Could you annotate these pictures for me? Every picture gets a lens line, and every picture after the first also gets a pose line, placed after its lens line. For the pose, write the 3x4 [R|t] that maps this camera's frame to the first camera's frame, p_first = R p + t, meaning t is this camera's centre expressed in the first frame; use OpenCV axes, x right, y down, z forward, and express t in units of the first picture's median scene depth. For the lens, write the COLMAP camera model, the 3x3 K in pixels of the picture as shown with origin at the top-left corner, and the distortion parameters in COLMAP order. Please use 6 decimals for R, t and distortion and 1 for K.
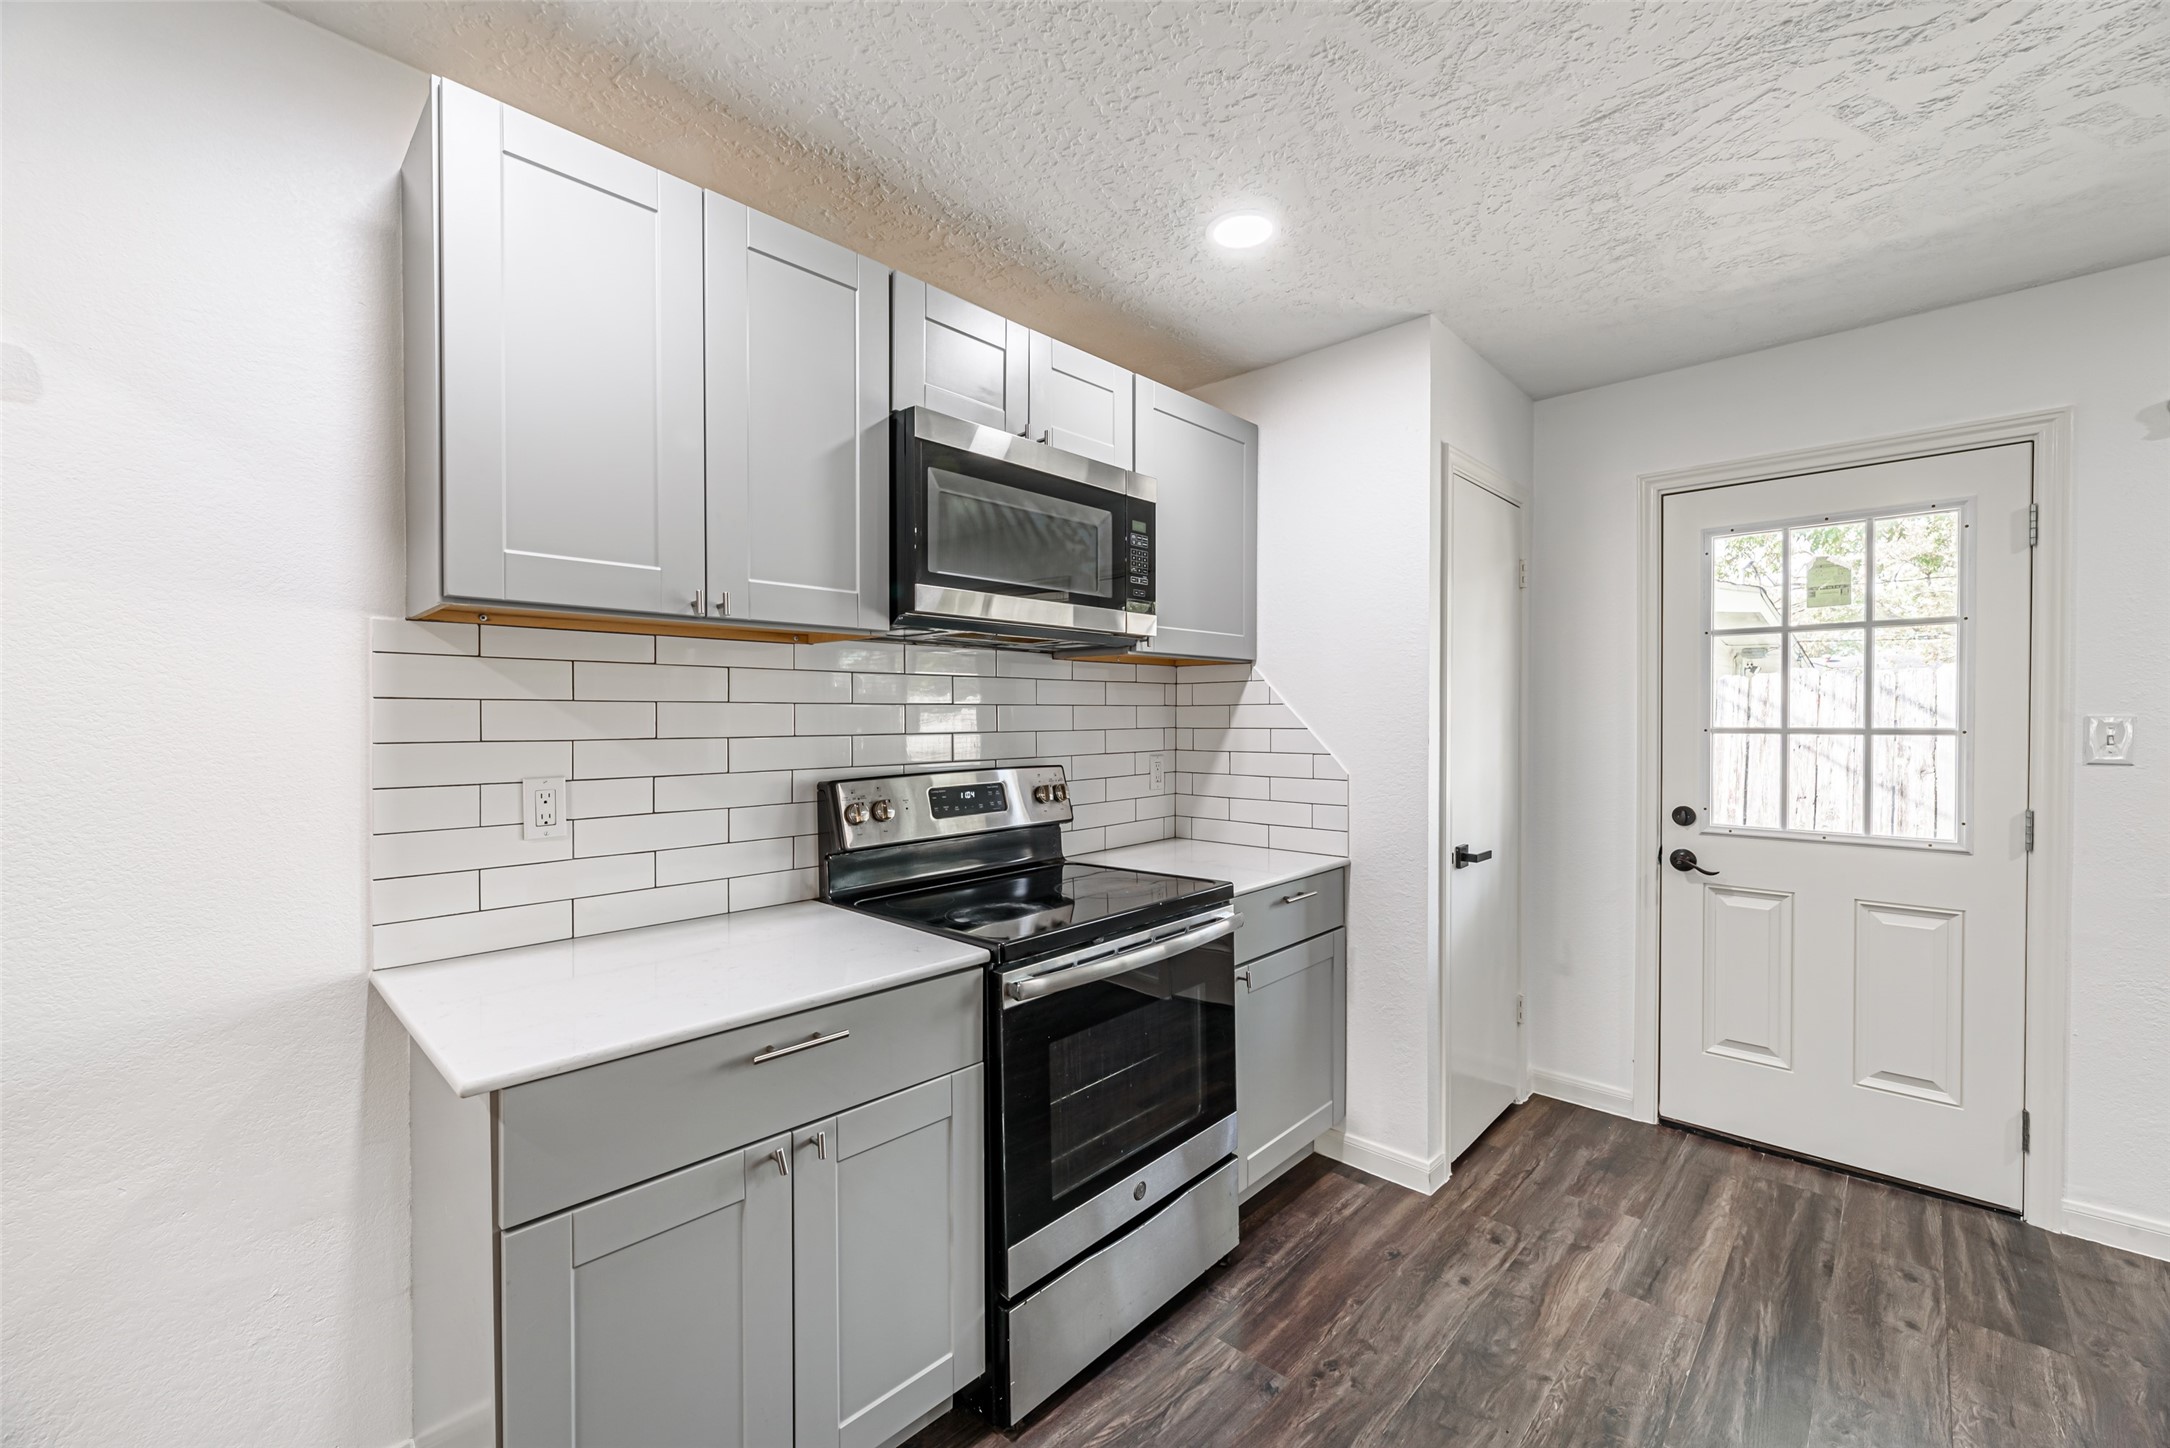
lens RADIAL K [[872.3, 0, 1082.0], [0, 872.3, 728.2], [0, 0, 1]] dist [-0.001266, 0.000120]
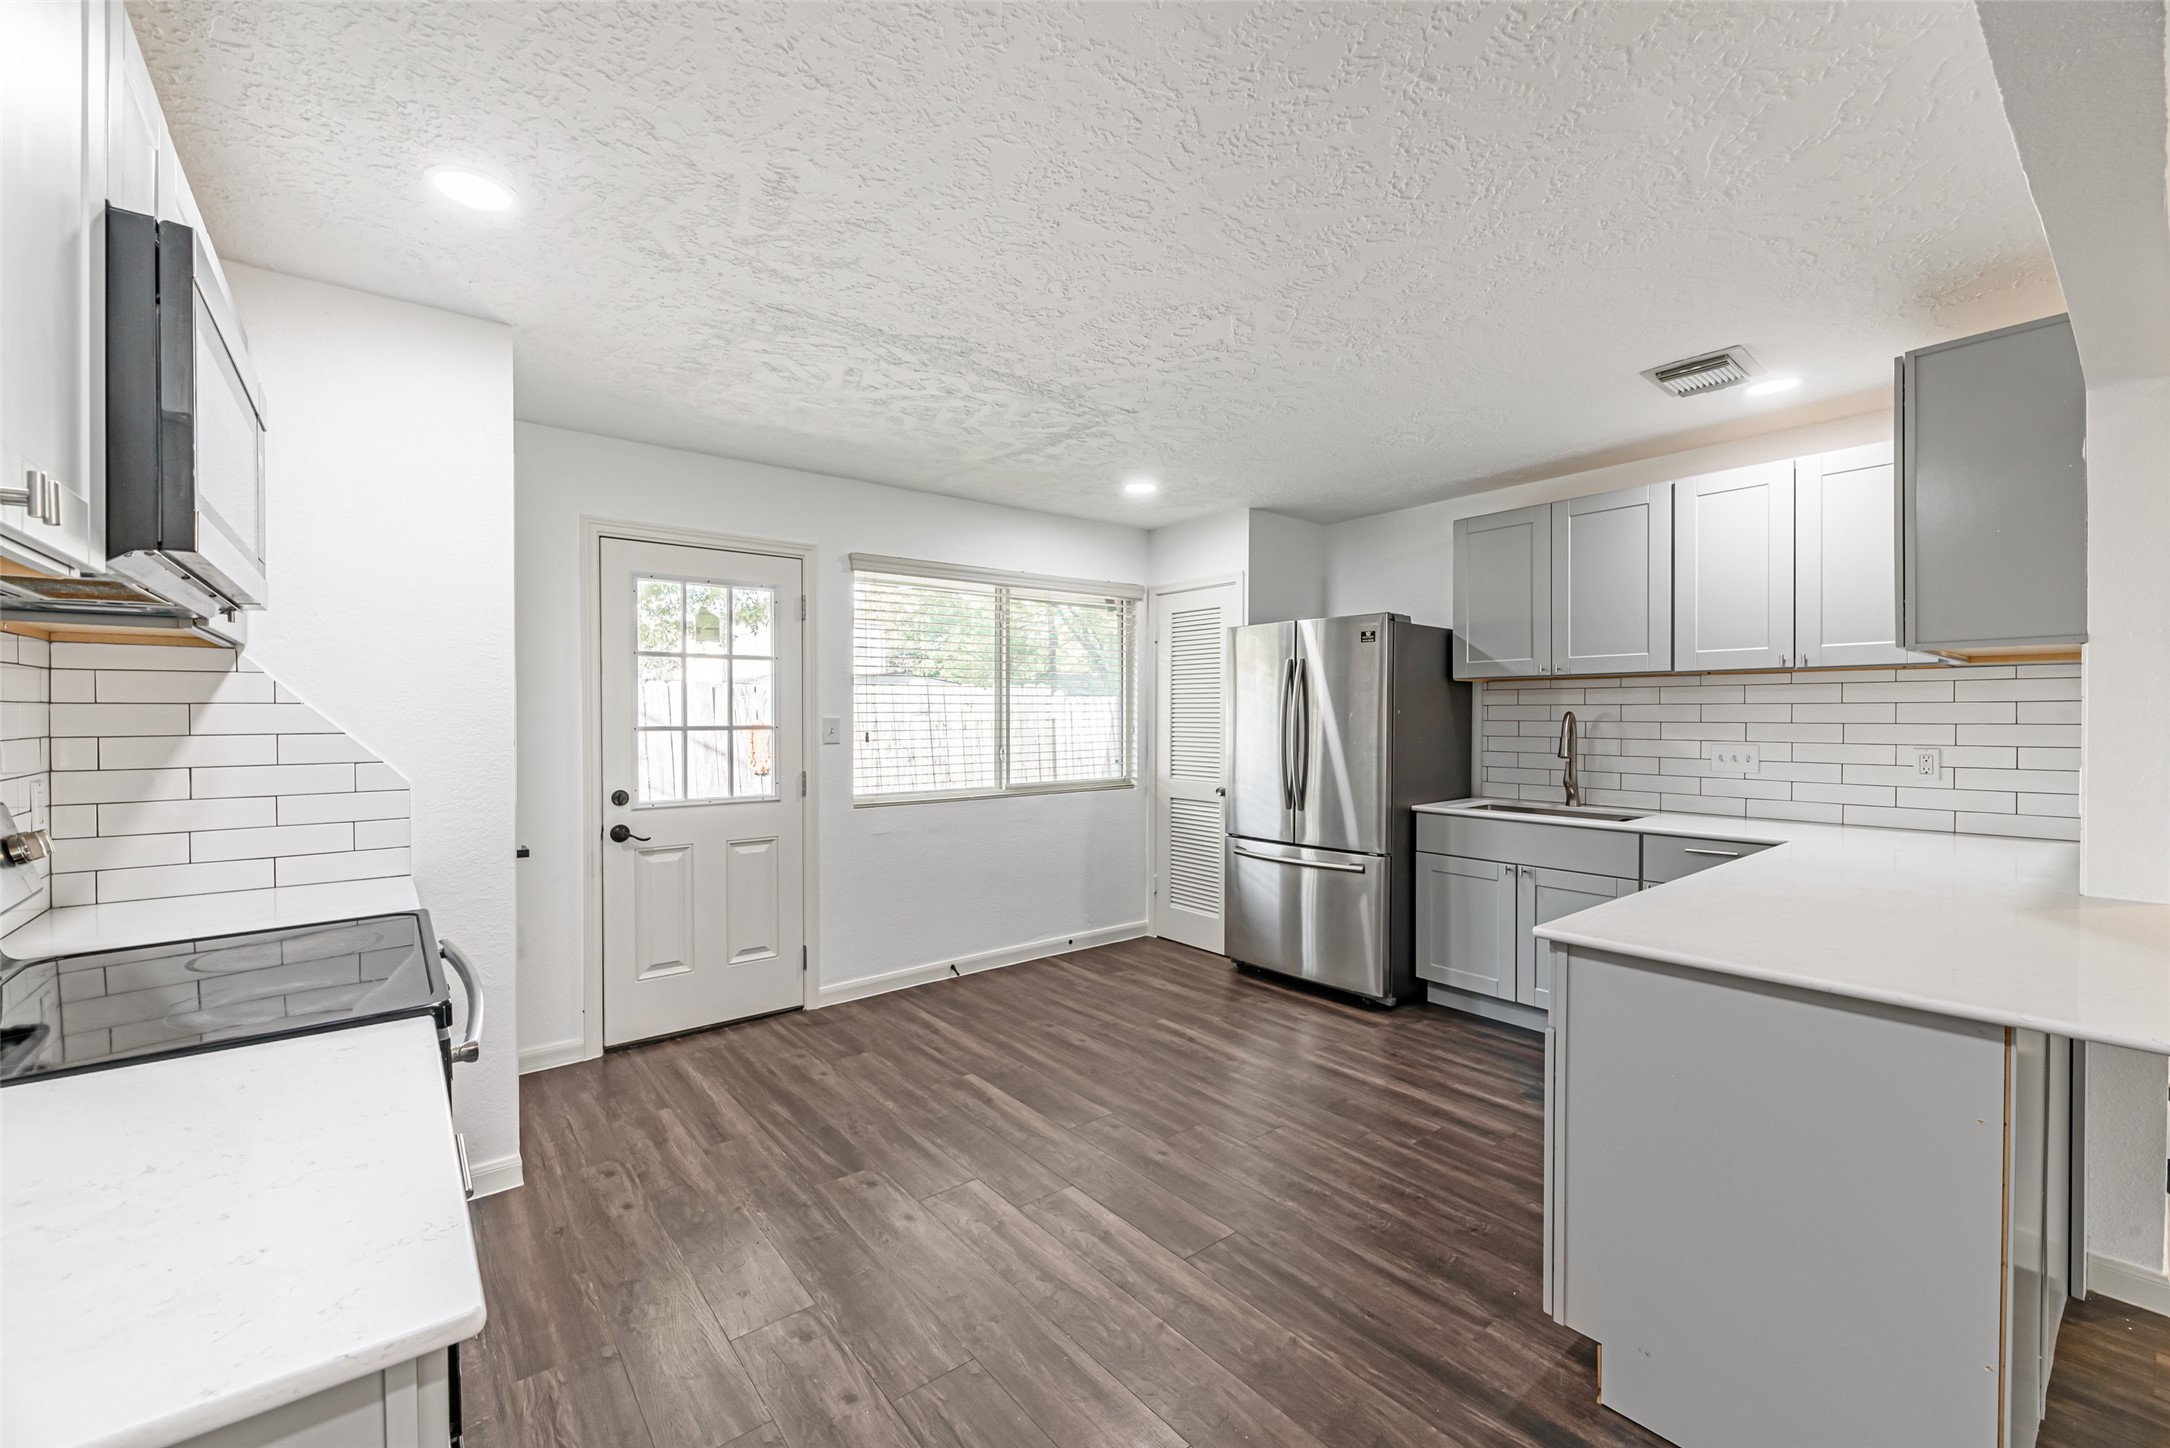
lens RADIAL K [[872.3, 0, 1082.0], [0, 872.3, 728.2], [0, 0, 1]] dist [-0.001266, 0.000120]
pose [[0.136790, -0.012849, 0.990517, -0.529810], [0.015937, 0.999815, 0.010768, -0.002358], [-0.990472, 0.014313, 0.136969, 0.203084]]
